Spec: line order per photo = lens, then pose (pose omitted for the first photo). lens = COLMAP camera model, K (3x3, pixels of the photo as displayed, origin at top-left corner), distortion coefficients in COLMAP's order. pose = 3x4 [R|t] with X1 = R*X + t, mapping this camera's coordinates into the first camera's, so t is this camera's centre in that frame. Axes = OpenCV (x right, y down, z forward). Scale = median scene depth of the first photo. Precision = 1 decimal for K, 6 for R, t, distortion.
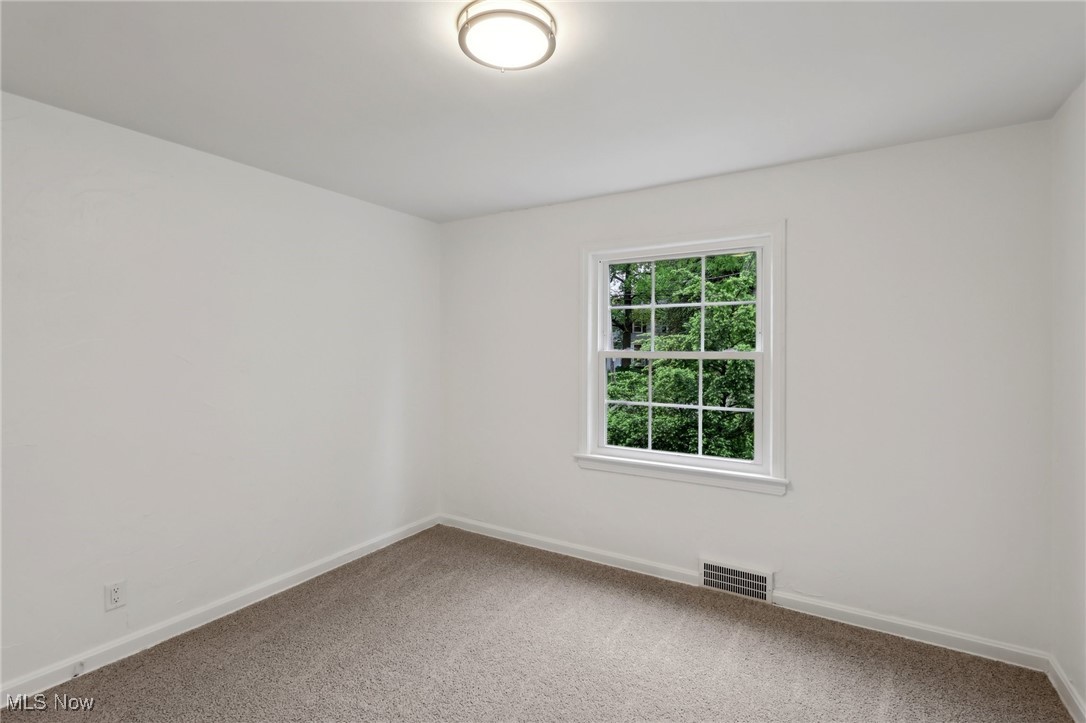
lens RADIAL K [[507.2, 0, 541.7], [0, 507.2, 356.7], [0, 0, 1]] dist [-0.001016, 0.000982]
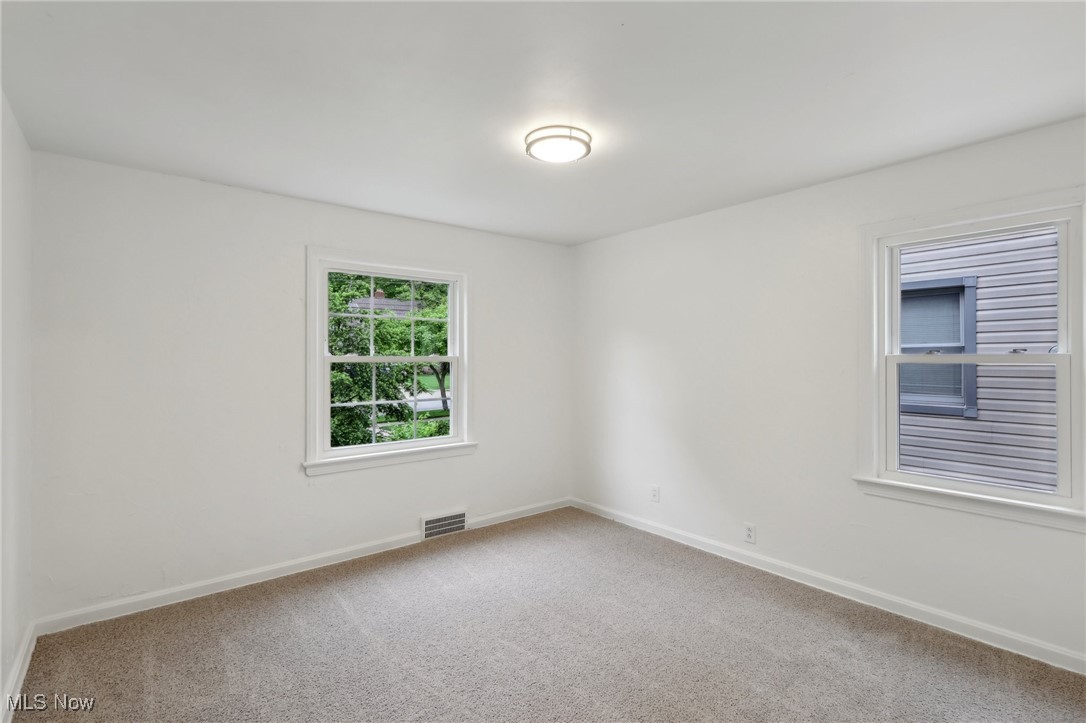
lens RADIAL K [[507.2, 0, 541.6], [0, 507.2, 358.6], [0, 0, 1]] dist [-0.001016, 0.000982]
pose [[0.327061, -0.004175, 0.944994, -0.770077], [0.011226, 0.999937, 0.000533, -0.001492], [-0.944936, 0.010434, 0.327088, 0.289247]]
